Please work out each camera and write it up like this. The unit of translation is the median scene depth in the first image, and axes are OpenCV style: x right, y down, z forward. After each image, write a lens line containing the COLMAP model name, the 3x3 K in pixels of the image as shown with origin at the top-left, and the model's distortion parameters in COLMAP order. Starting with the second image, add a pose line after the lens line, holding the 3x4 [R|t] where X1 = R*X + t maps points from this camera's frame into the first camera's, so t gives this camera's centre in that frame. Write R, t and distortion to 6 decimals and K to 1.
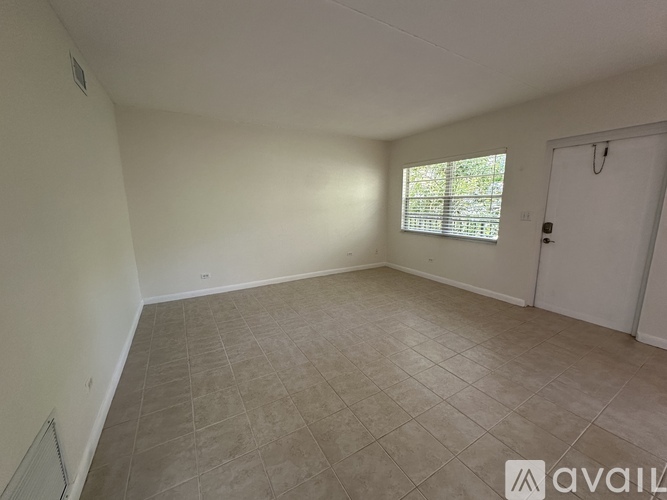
lens RADIAL K [[264.7, 0, 333.5], [0, 264.7, 250.0], [0, 0, 1]] dist [-0.001033, -0.000312]
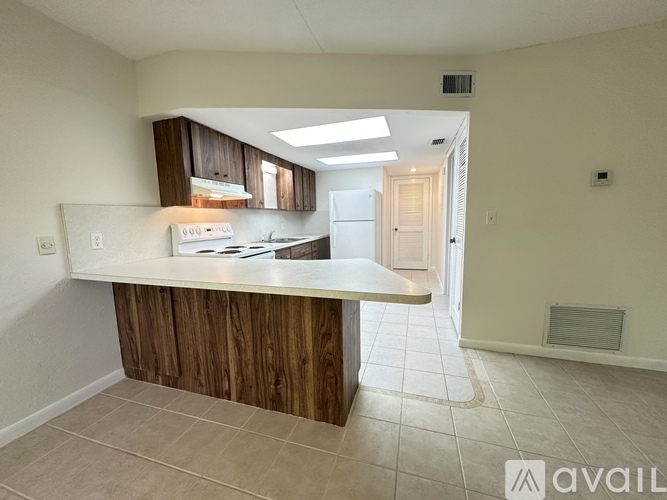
lens RADIAL K [[264.7, 0, 333.5], [0, 264.7, 250.0], [0, 0, 1]] dist [-0.001033, -0.000312]
pose [[-0.744635, 0.108908, -0.658528, 0.573544], [-0.089150, 0.961531, 0.259826, -0.026209], [0.661492, 0.252184, -0.706280, 0.295205]]
